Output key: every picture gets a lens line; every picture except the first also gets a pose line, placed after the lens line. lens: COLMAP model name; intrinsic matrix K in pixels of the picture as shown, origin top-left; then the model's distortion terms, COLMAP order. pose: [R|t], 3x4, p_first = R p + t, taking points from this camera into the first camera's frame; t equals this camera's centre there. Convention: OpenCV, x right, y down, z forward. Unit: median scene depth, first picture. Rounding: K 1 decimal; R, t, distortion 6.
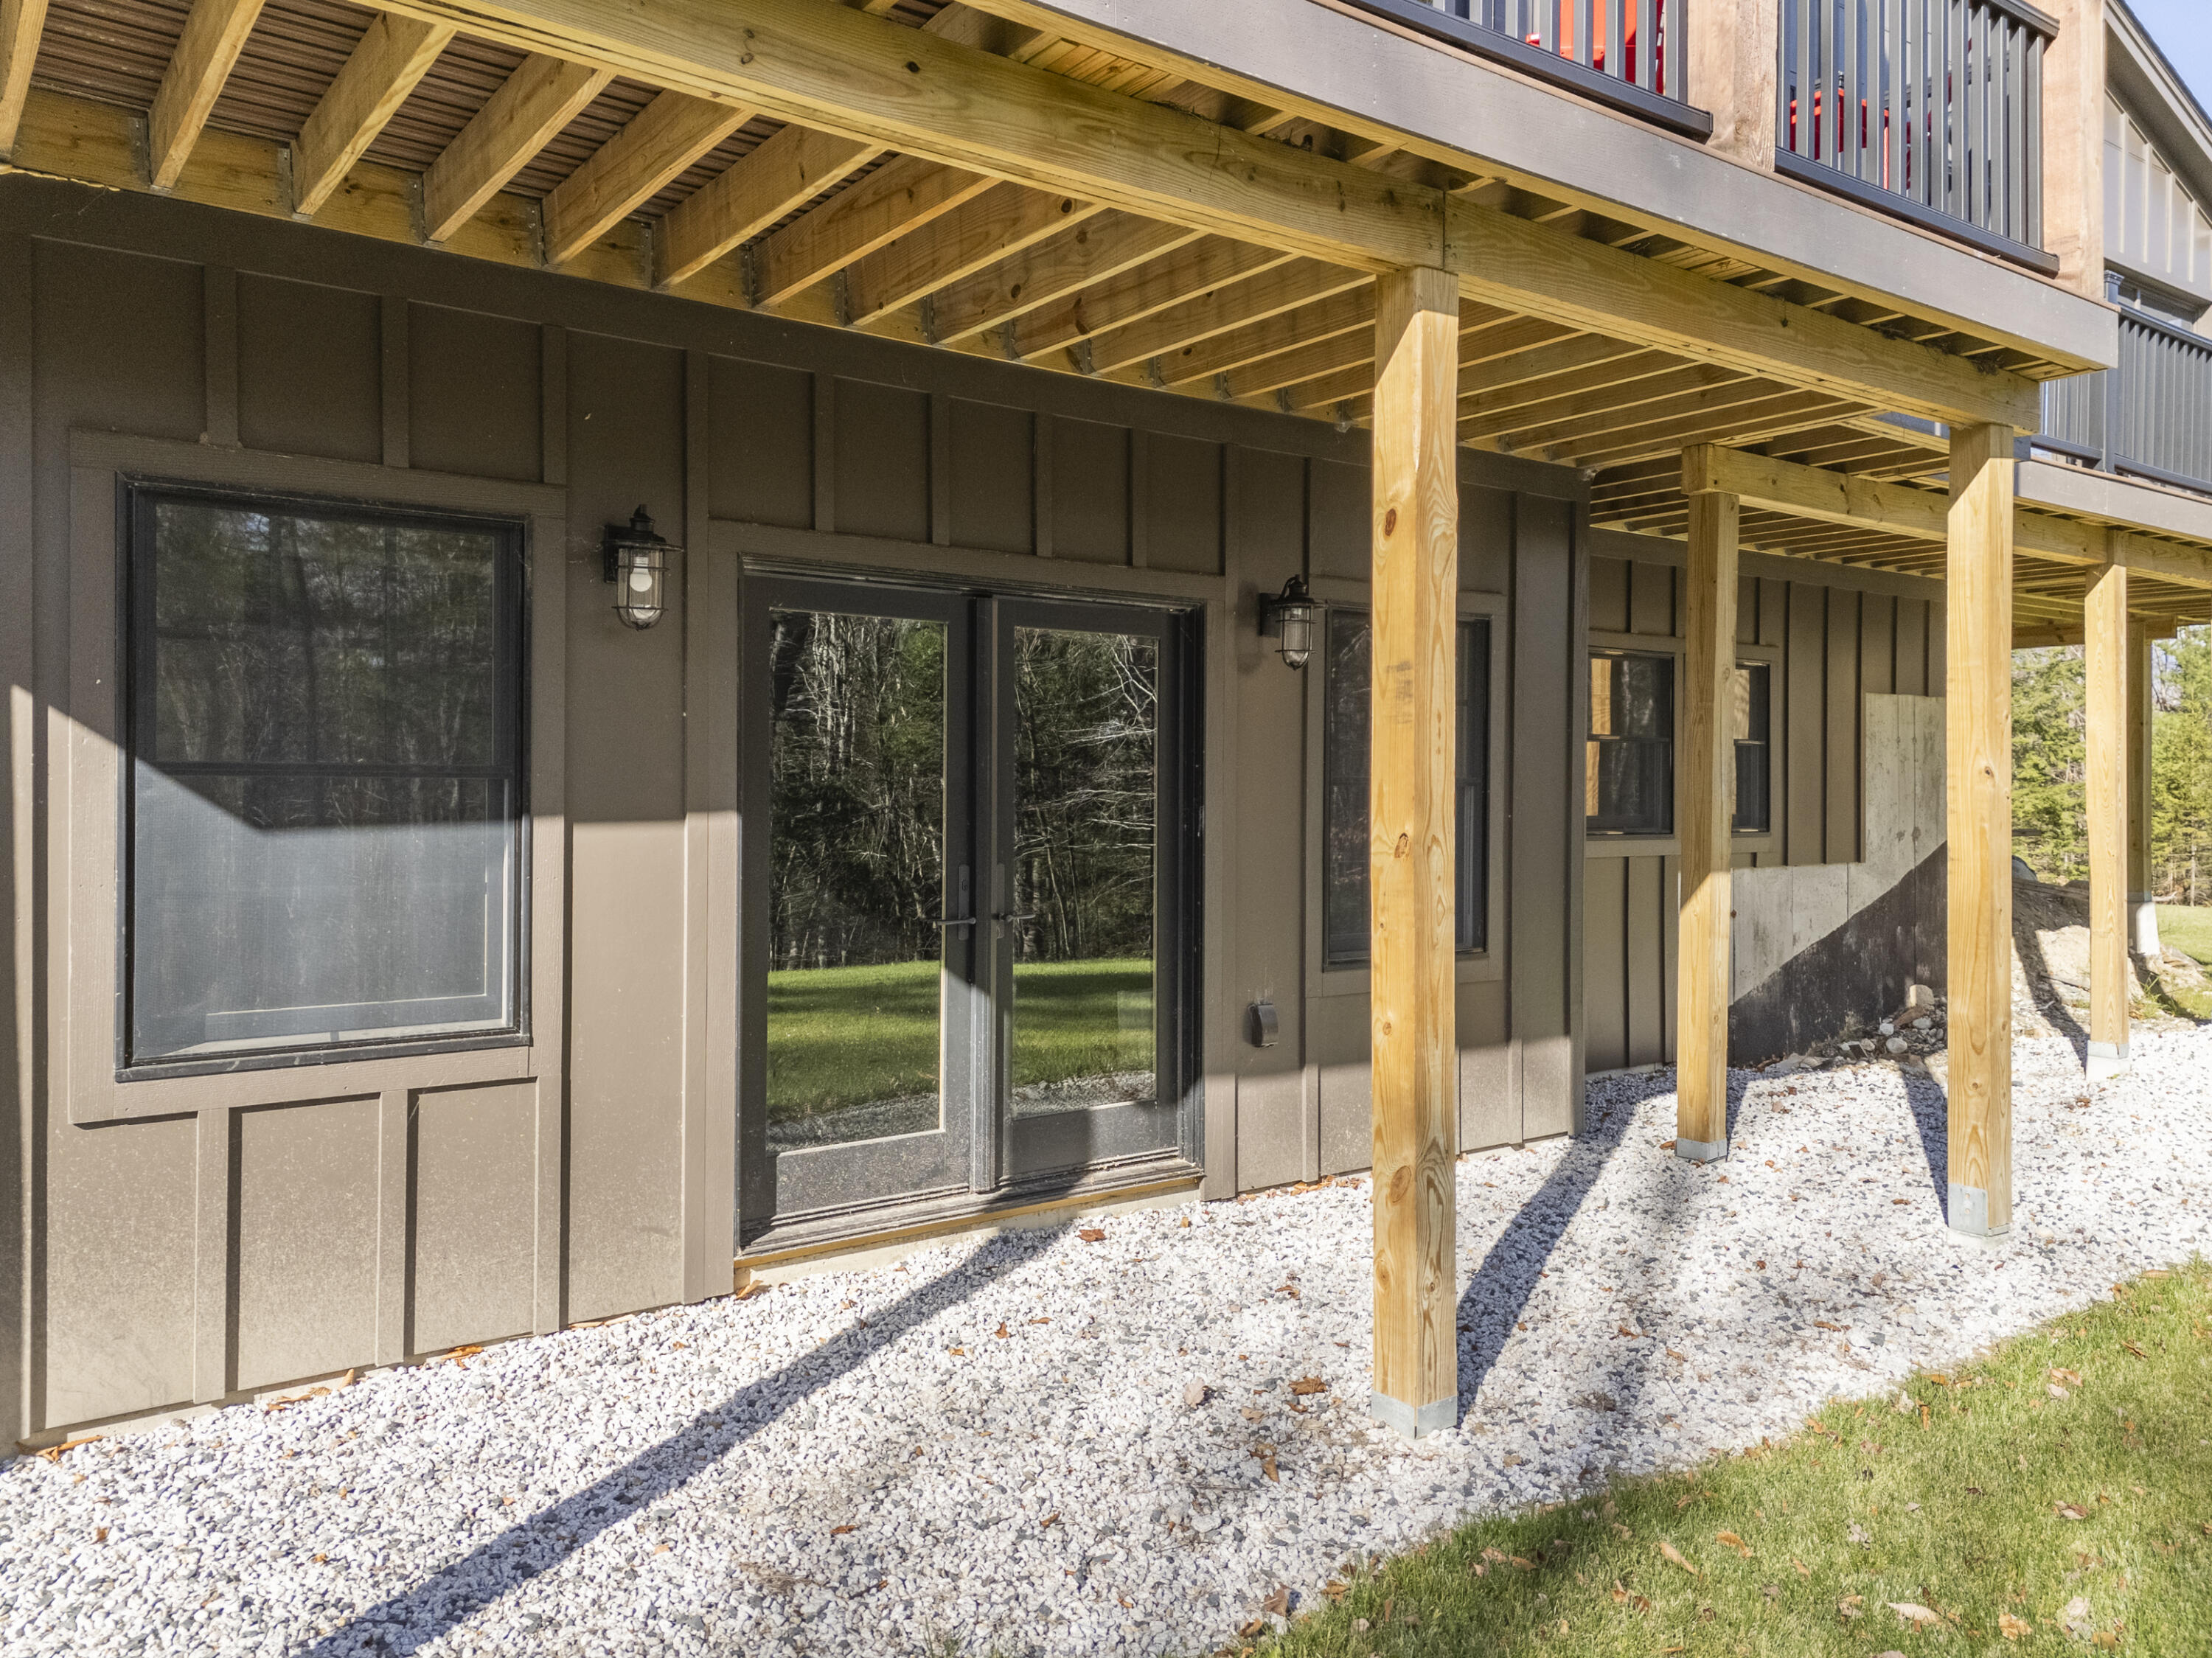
lens RADIAL K [[1584.9, 0, 1093.6], [0, 1584.9, 823.0], [0, 0, 1]] dist [0.055131, -0.035972]
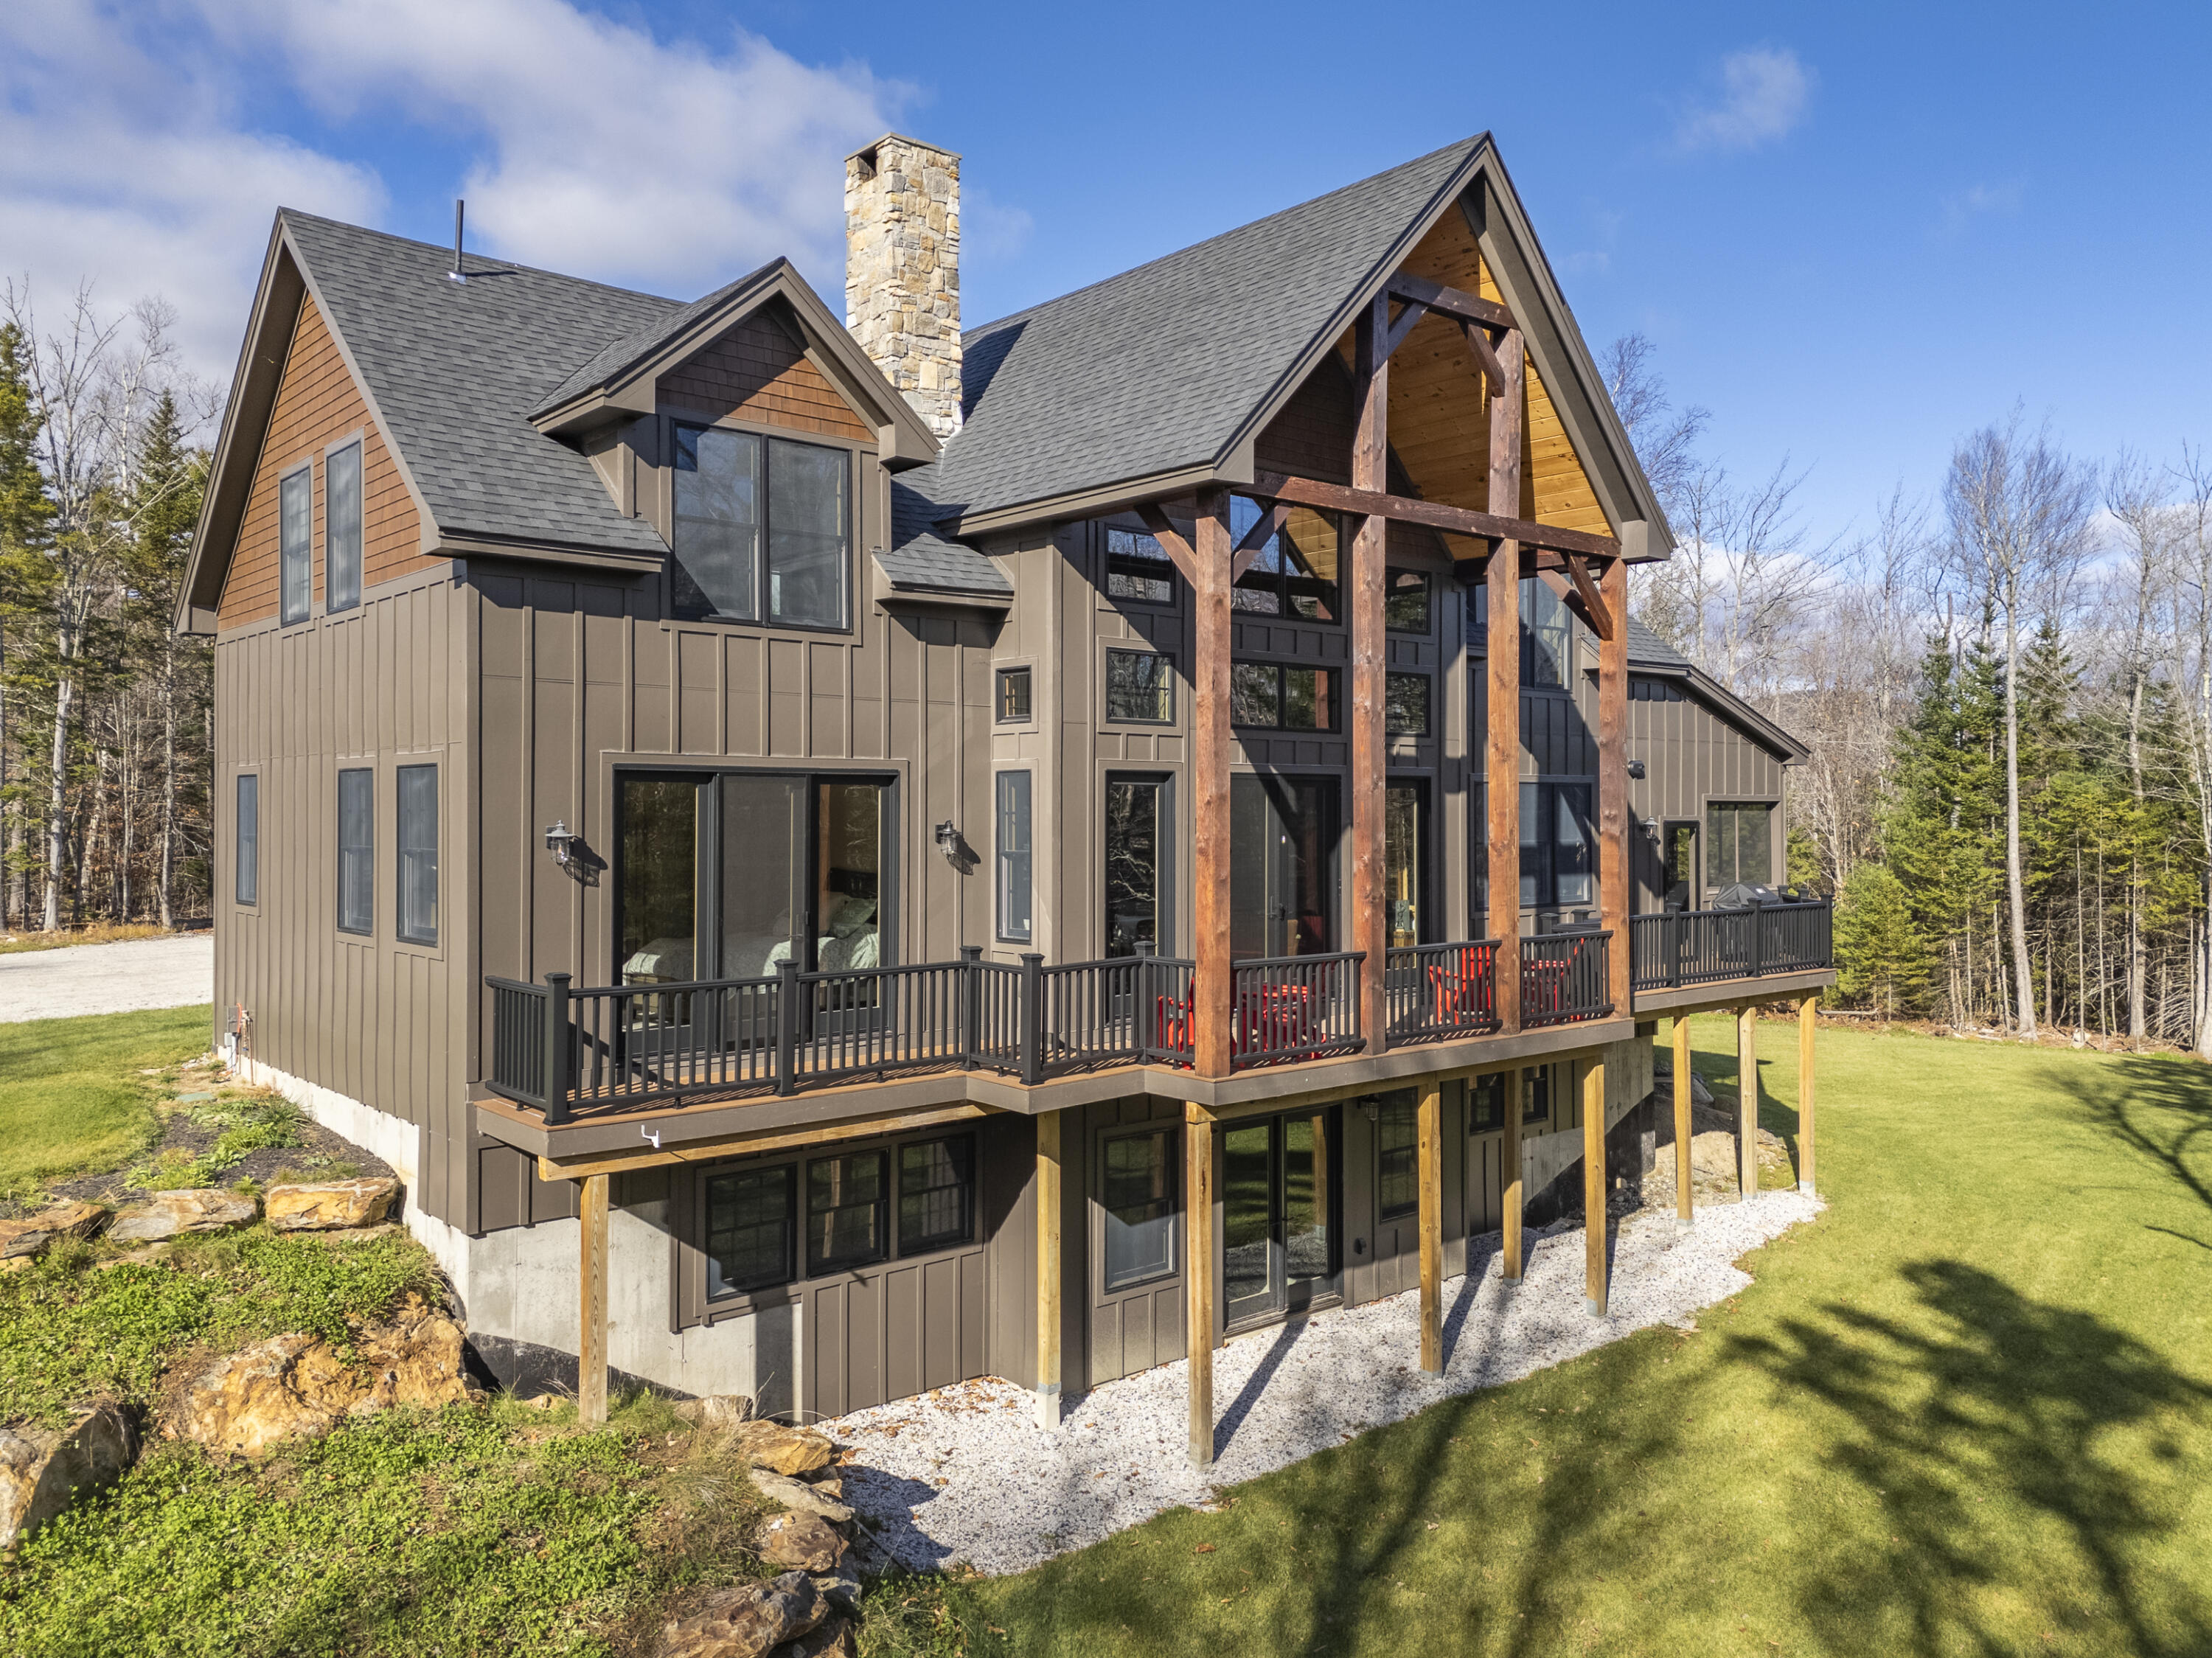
lens RADIAL K [[1584.9, 0, 1093.6], [0, 1584.9, 823.0], [0, 0, 1]] dist [0.055131, -0.035972]
pose [[0.997048, -0.004574, 0.076648, -0.722582], [0.005348, 0.999937, -0.009886, -0.745122], [-0.076598, 0.010267, 0.997009, -2.243369]]
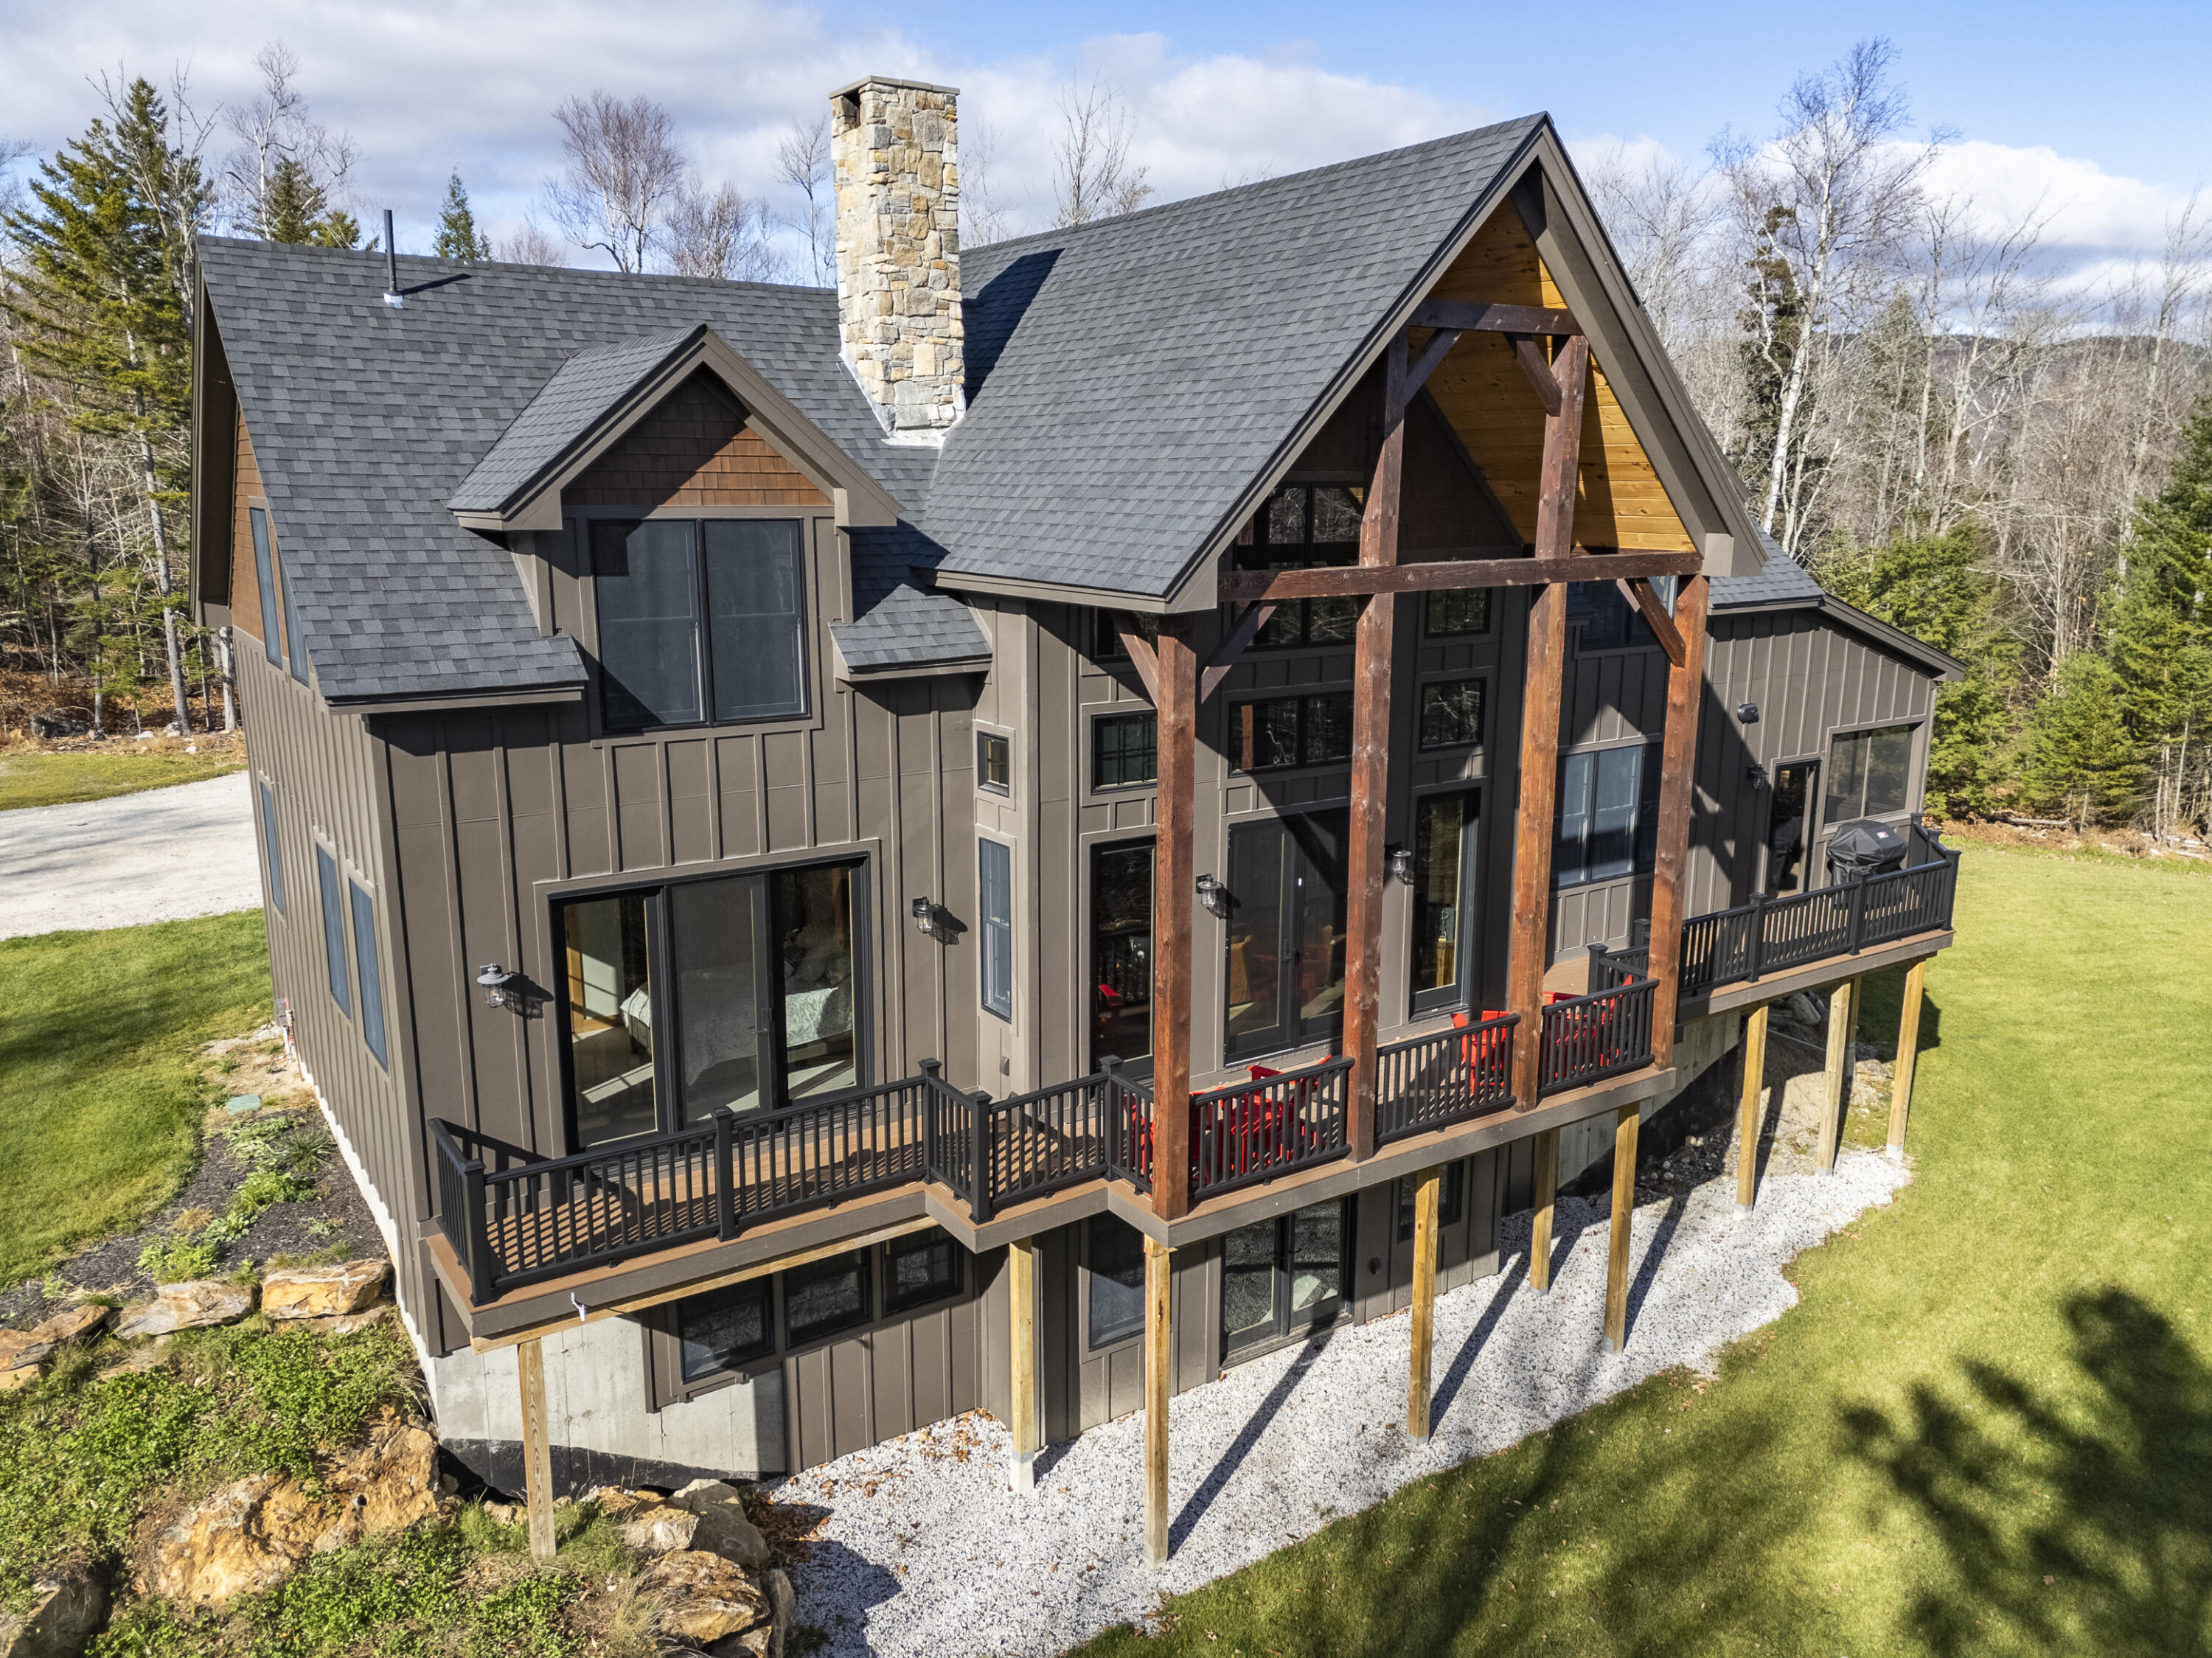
lens RADIAL K [[1564.8, 0, 1106.0], [0, 1564.8, 829.0], [0, 0, 1]] dist [0.058458, -0.039585]
pose [[0.999081, 0.006576, -0.042344, -0.320140], [0.002205, 0.978958, 0.204051, -1.477792], [0.042795, -0.203956, 0.978044, -1.968866]]
